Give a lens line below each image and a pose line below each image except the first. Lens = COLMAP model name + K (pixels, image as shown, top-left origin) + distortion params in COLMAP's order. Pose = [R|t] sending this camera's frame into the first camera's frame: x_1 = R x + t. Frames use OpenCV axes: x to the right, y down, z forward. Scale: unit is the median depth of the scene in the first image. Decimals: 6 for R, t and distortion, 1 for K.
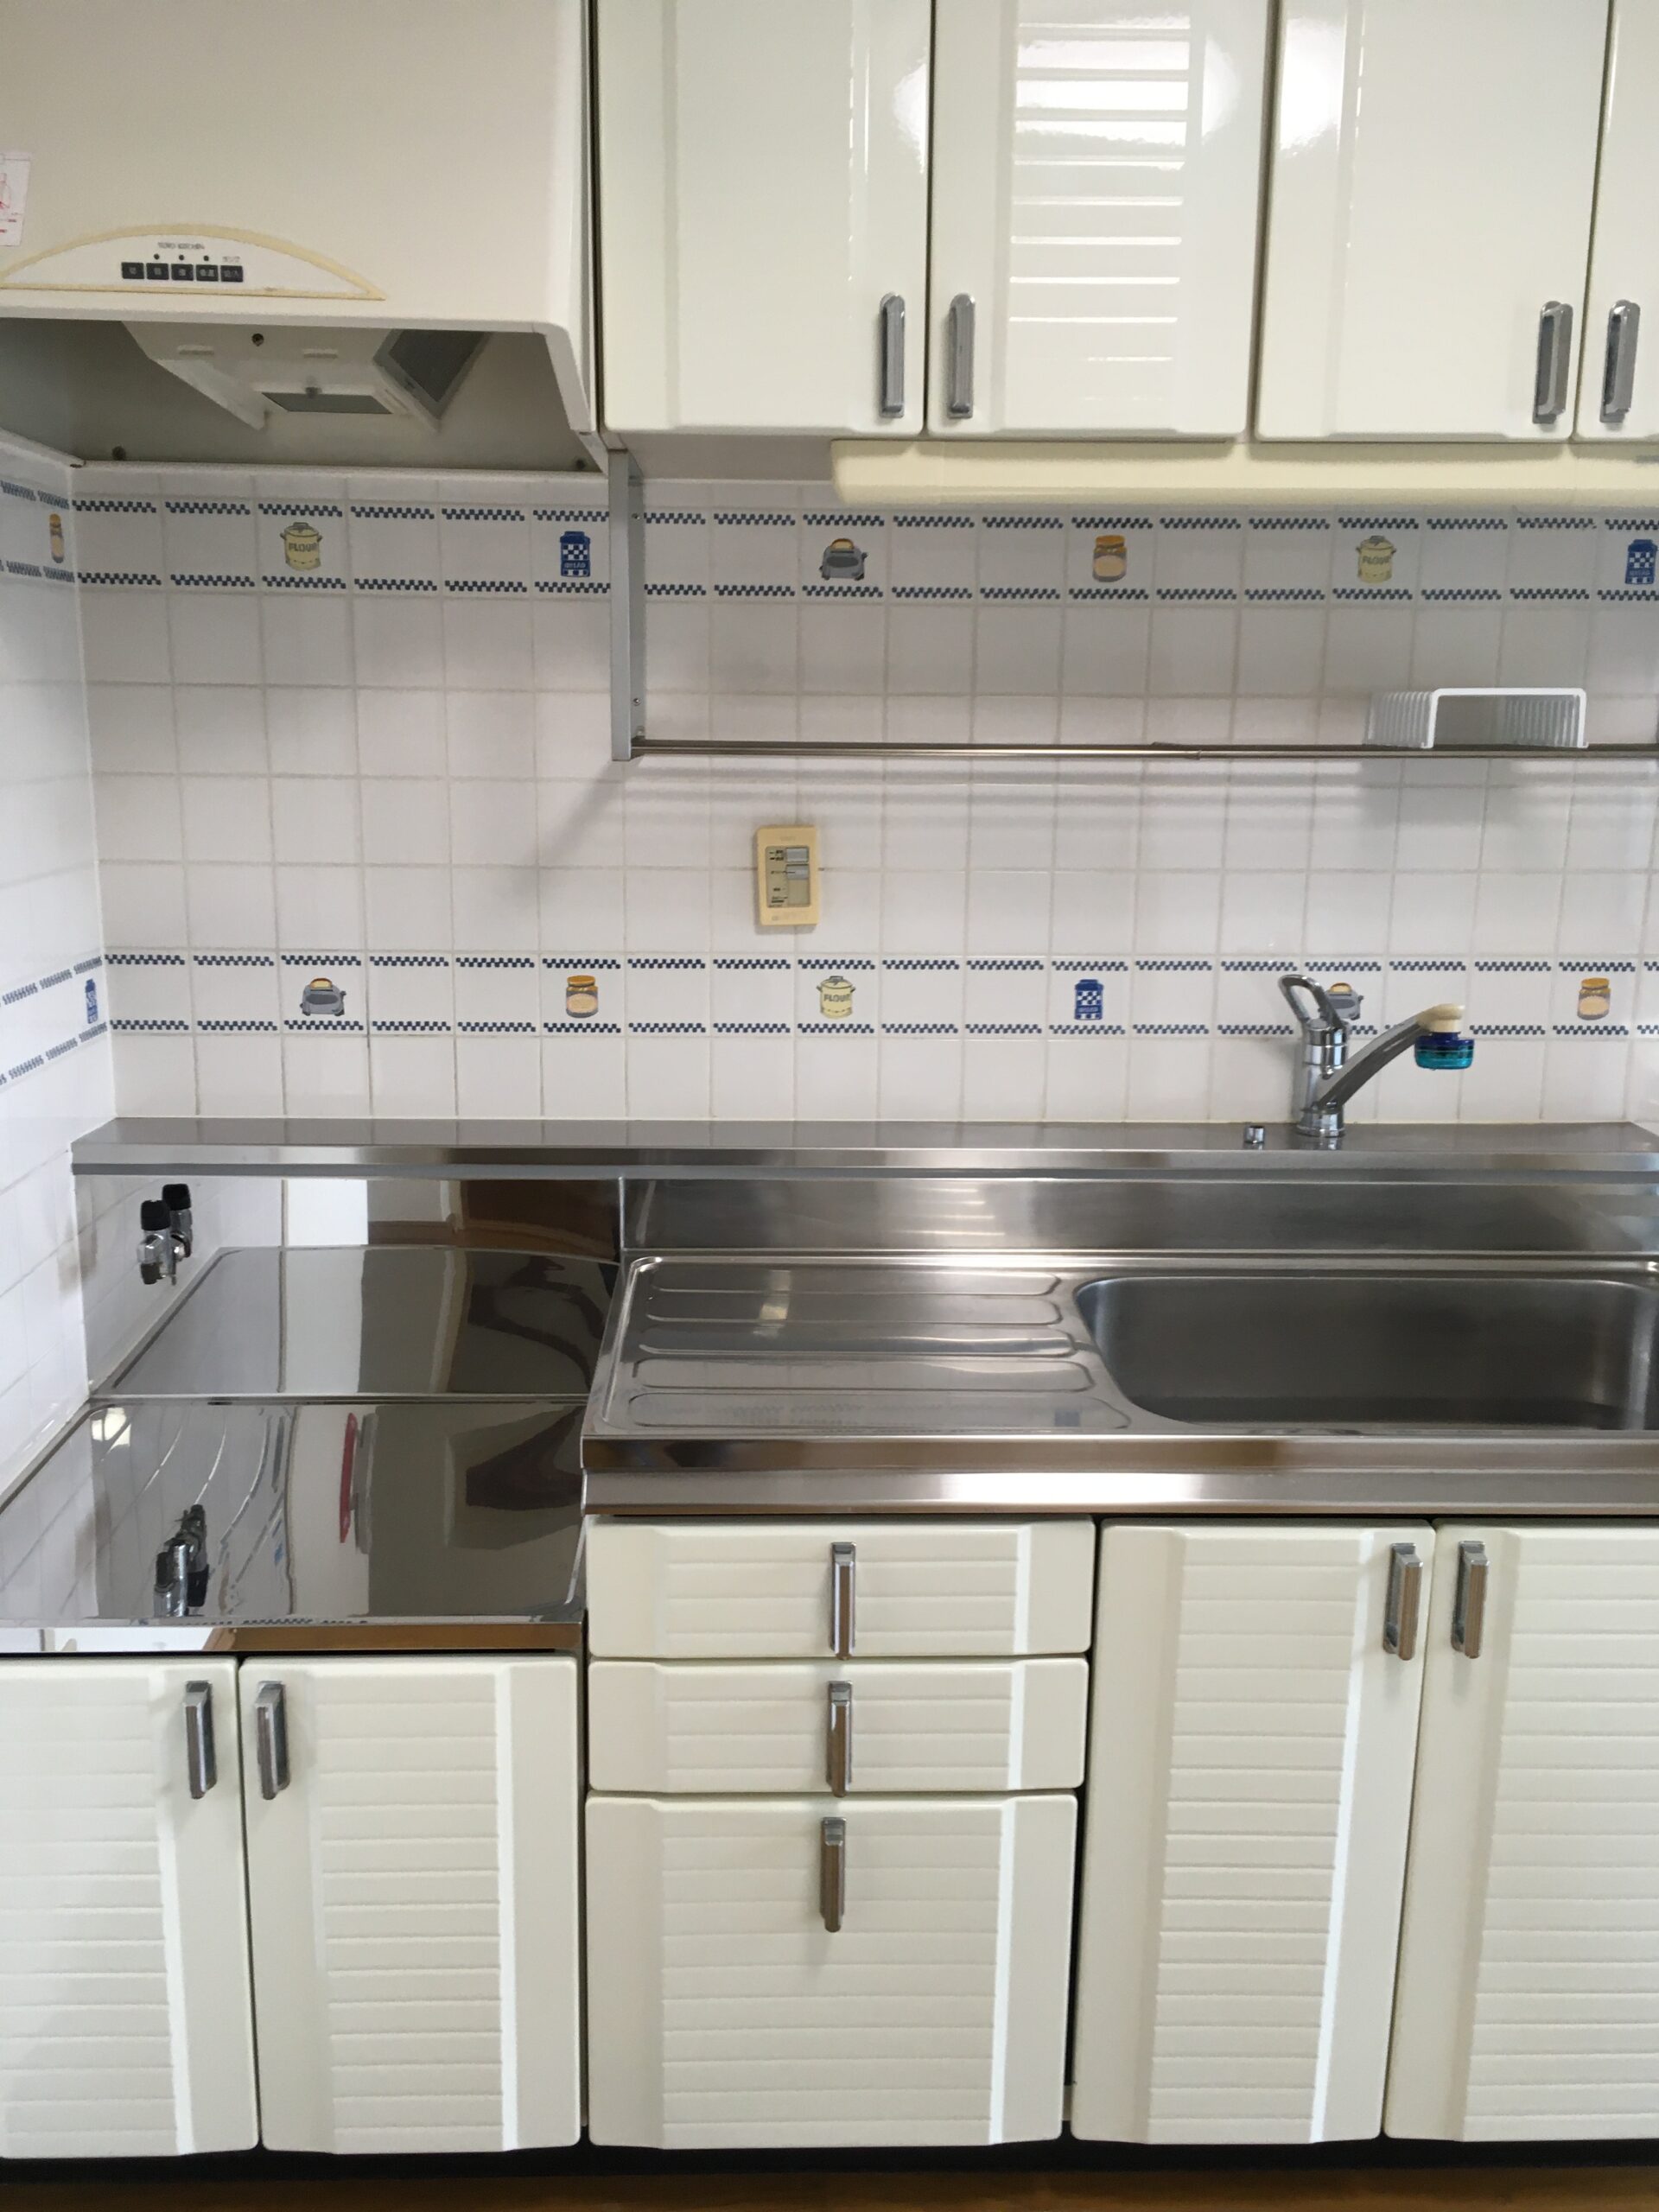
lens RADIAL K [[1873.7, 0, 829.5], [0, 1873.7, 1106.0], [0, 0, 1]] dist [-0.005837, -0.004272]
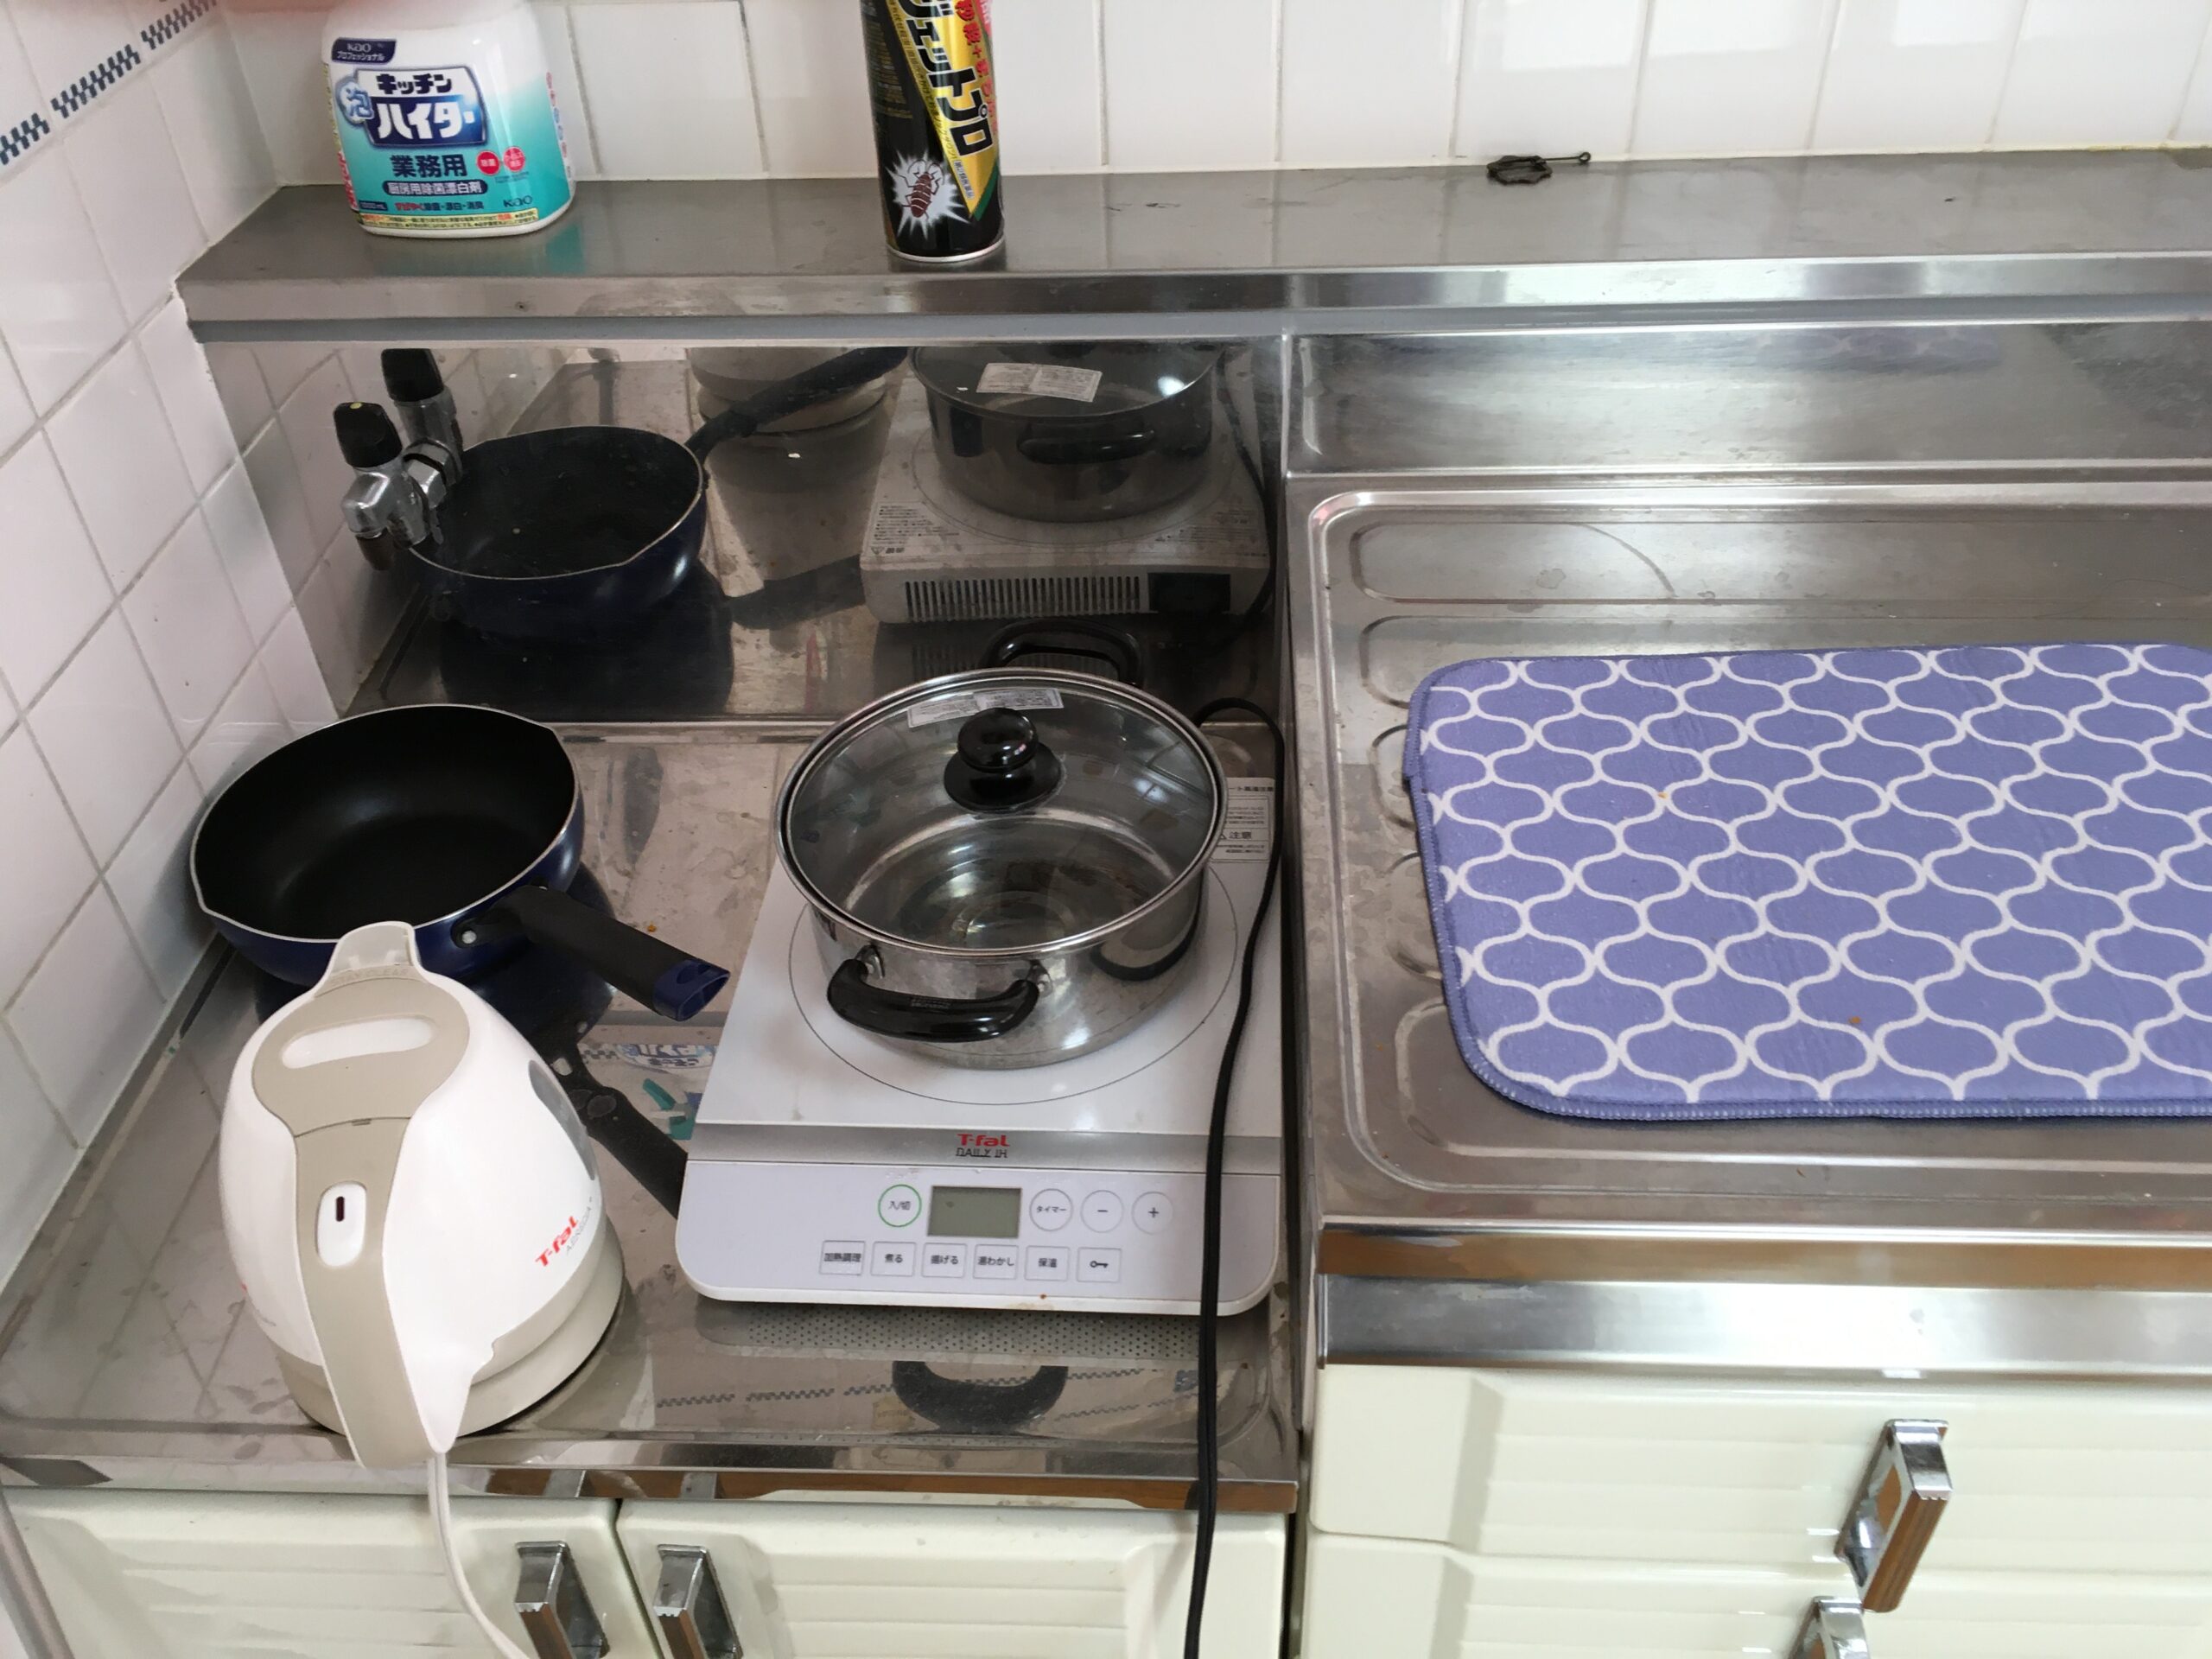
lens RADIAL K [[1873.7, 0, 1106.0], [0, 1873.7, 829.5], [0, 0, 1]] dist [-0.005837, -0.004272]
pose [[0.994466, 0.015618, -0.103887, -0.106667], [0.034889, 0.883660, 0.466826, -0.073637], [0.099092, -0.467868, 0.878226, 0.521927]]
